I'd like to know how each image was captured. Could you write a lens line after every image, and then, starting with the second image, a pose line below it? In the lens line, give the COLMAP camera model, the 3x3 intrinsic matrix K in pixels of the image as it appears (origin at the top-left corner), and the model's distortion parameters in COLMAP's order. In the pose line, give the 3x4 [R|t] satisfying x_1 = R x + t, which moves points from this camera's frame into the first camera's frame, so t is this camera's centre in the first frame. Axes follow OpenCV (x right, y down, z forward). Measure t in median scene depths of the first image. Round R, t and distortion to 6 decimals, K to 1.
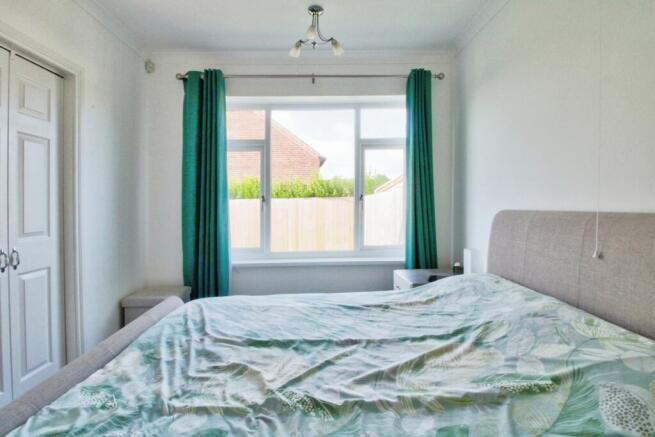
lens RADIAL K [[324.7, 0, 330.9], [0, 324.7, 205.2], [0, 0, 1]] dist [0.025852, -0.023007]
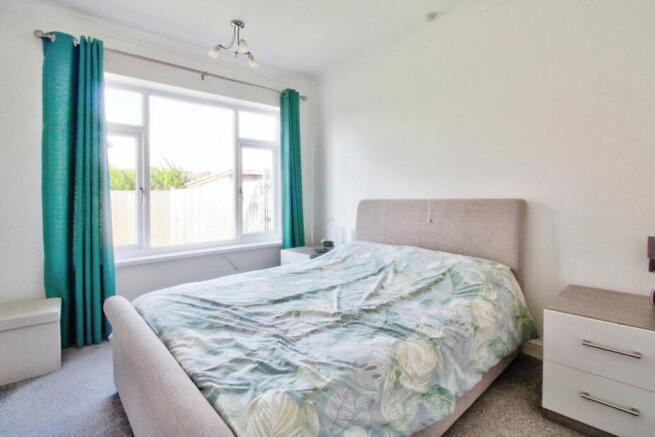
lens RADIAL K [[324.7, 0, 330.9], [0, 324.7, 205.2], [0, 0, 1]] dist [0.025852, -0.023007]
pose [[0.761393, -0.014977, 0.648117, -0.437347], [0.005465, 0.999846, 0.016685, 0.009743], [-0.648267, -0.009162, 0.761358, -0.058175]]
